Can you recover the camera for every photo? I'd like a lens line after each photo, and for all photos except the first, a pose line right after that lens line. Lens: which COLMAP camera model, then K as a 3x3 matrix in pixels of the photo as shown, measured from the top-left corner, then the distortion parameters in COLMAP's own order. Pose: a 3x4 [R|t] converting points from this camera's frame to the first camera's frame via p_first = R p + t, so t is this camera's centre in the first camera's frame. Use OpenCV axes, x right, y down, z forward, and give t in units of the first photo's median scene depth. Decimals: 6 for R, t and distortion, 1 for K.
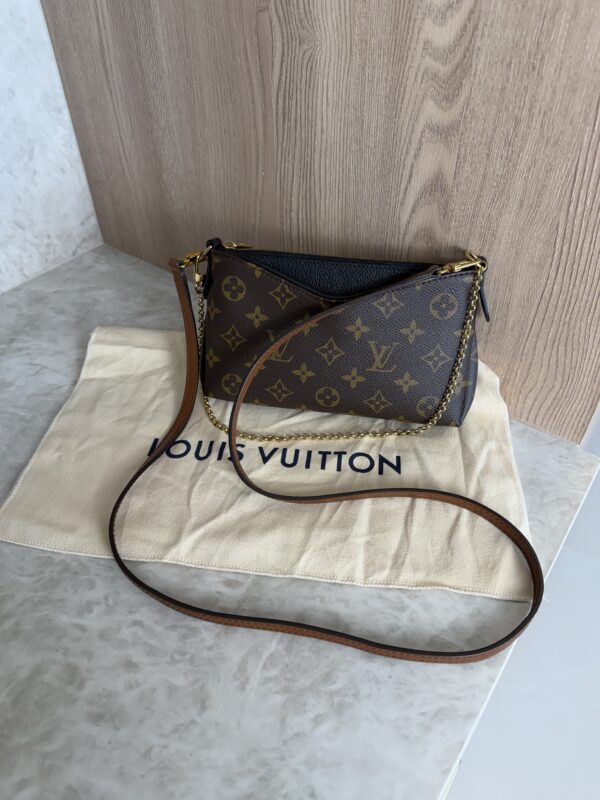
lens RADIAL K [[577.4, 0, 297.6], [0, 577.4, 400.7], [0, 0, 1]] dist [-0.018109, -0.002810]
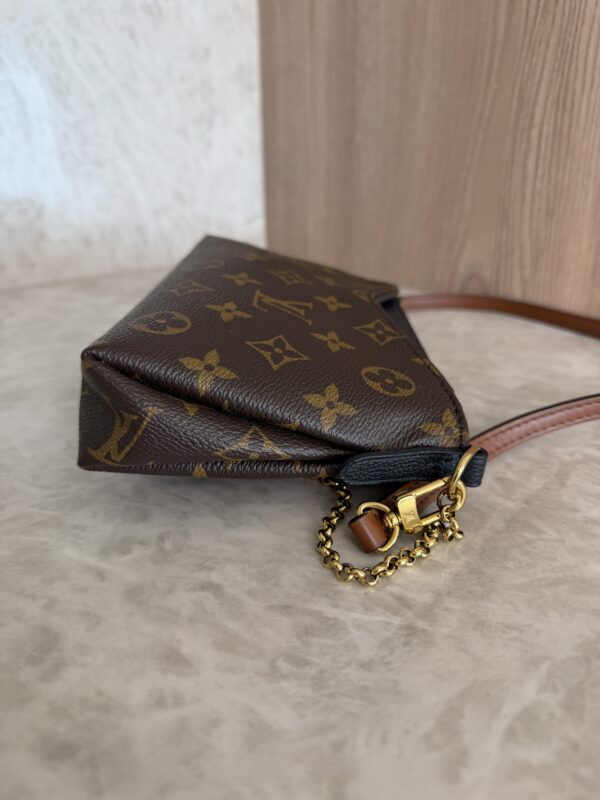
lens RADIAL K [[599.2, 0, 300.0], [0, 599.2, 400.0], [0, 0, 1]] dist [-0.067227, 0.031916]
pose [[0.966602, 0.113442, -0.229807, -0.101312], [-0.180974, 0.937051, -0.298636, 0.320312], [0.181463, 0.330252, 0.926286, 0.450760]]
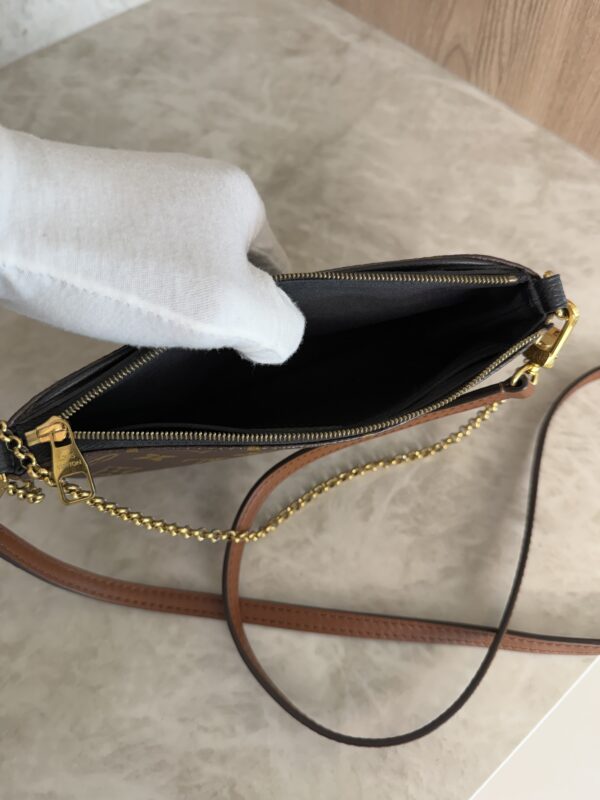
lens RADIAL K [[594.8, 0, 301.1], [0, 594.8, 402.0], [0, 0, 1]] dist [-0.048071, 0.011456]
pose [[0.971802, 0.194246, -0.133675, -0.082136], [-0.139816, 0.931182, 0.336678, 0.033410], [0.189874, -0.308494, 0.932083, 0.149427]]
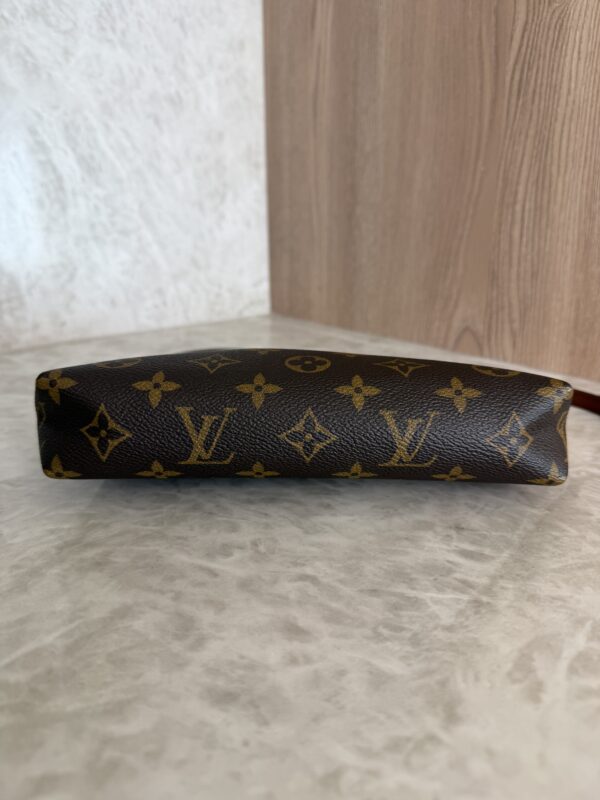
lens RADIAL K [[589.3, 0, 298.4], [0, 589.3, 401.1], [0, 0, 1]] dist [-0.043395, 0.008478]
pose [[0.977999, 0.075658, -0.194406, -0.162640], [-0.148416, 0.907239, -0.393560, 0.388127], [0.146597, 0.413755, 0.898508, 0.360710]]
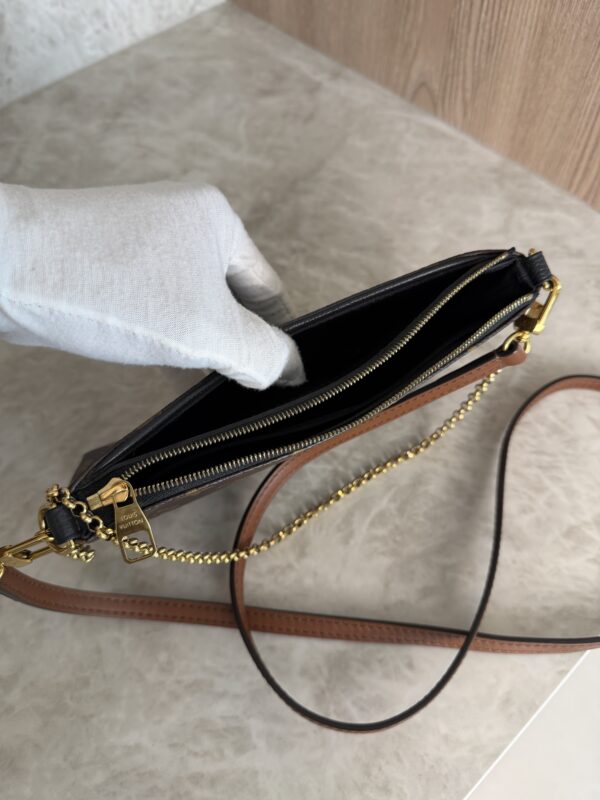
lens RADIAL K [[594.8, 0, 301.1], [0, 594.8, 402.0], [0, 0, 1]] dist [-0.048071, 0.011456]
pose [[0.979006, 0.156296, -0.130840, -0.060262], [-0.110848, 0.946924, 0.301741, 0.011778], [0.171056, -0.280903, 0.944369, 0.127874]]
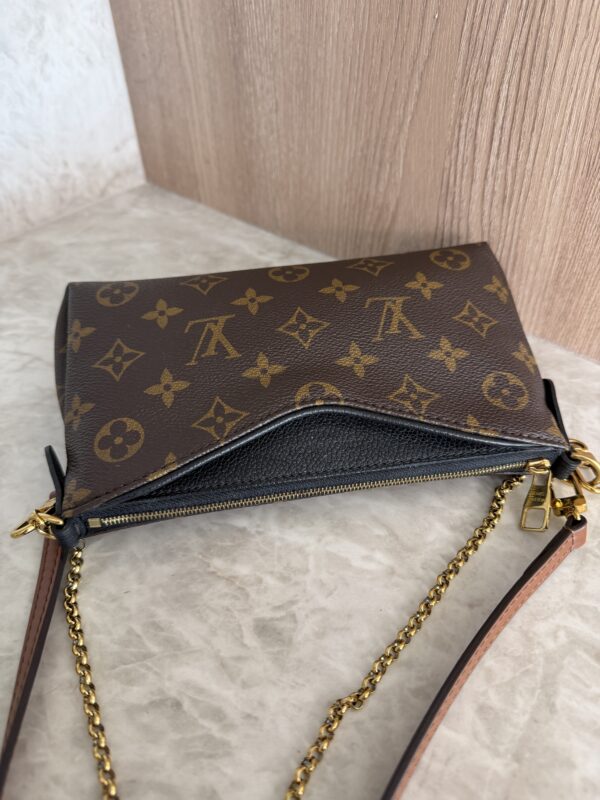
lens RADIAL K [[589.3, 0, 298.4], [0, 589.3, 401.1], [0, 0, 1]] dist [-0.043395, 0.008478]
pose [[0.996643, 0.042017, -0.070260, -0.162651], [-0.041844, 0.999116, 0.003930, -0.036025], [0.070363, -0.000977, 0.997521, 0.539084]]
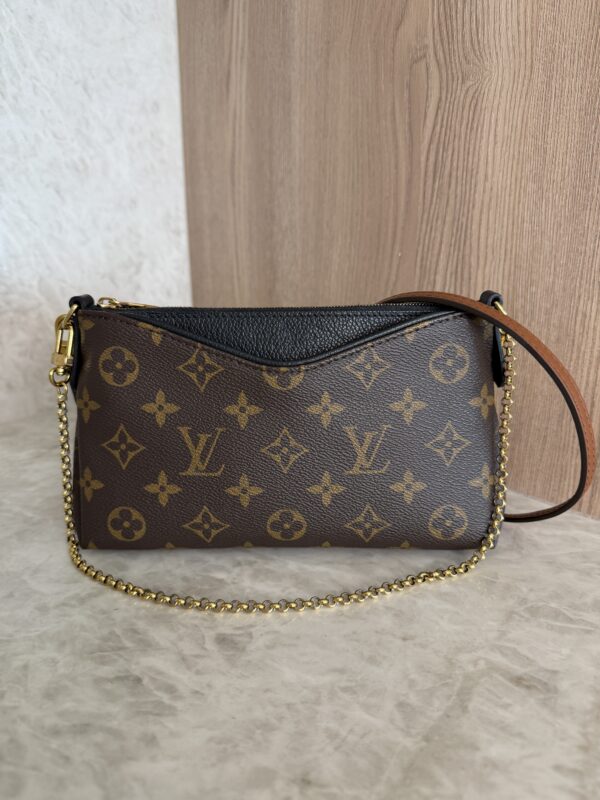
lens RADIAL K [[584.4, 0, 298.6], [0, 584.4, 399.2], [0, 0, 1]] dist [-0.033851, -0.004584]
pose [[0.984674, 0.062005, -0.163012, -0.065471], [-0.127868, 0.892284, -0.432989, 0.188464], [0.118606, 0.447197, 0.886537, 0.422897]]
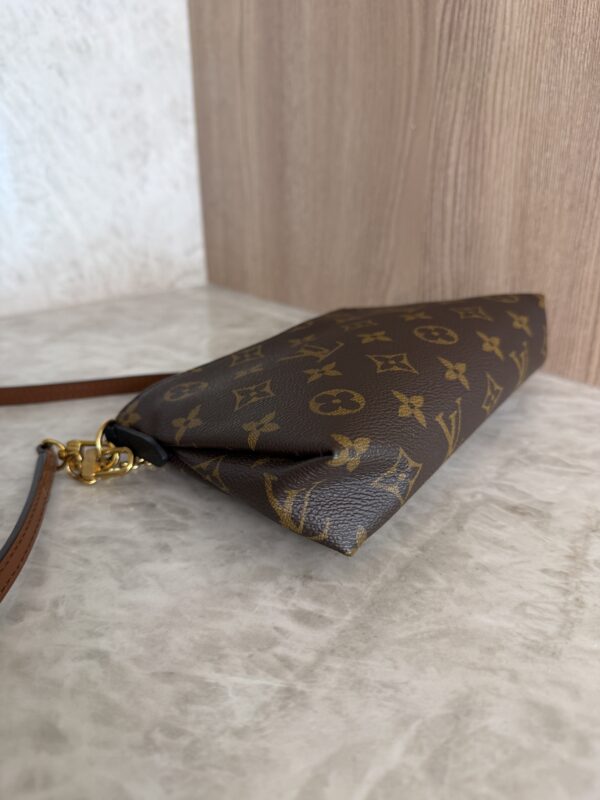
lens RADIAL K [[594.8, 0, 301.1], [0, 594.8, 402.0], [0, 0, 1]] dist [-0.048071, 0.011456]
pose [[0.980828, 0.082086, -0.176744, -0.045251], [-0.137159, 0.935060, -0.326880, 0.280484], [0.138434, 0.344855, 0.928392, 0.442433]]
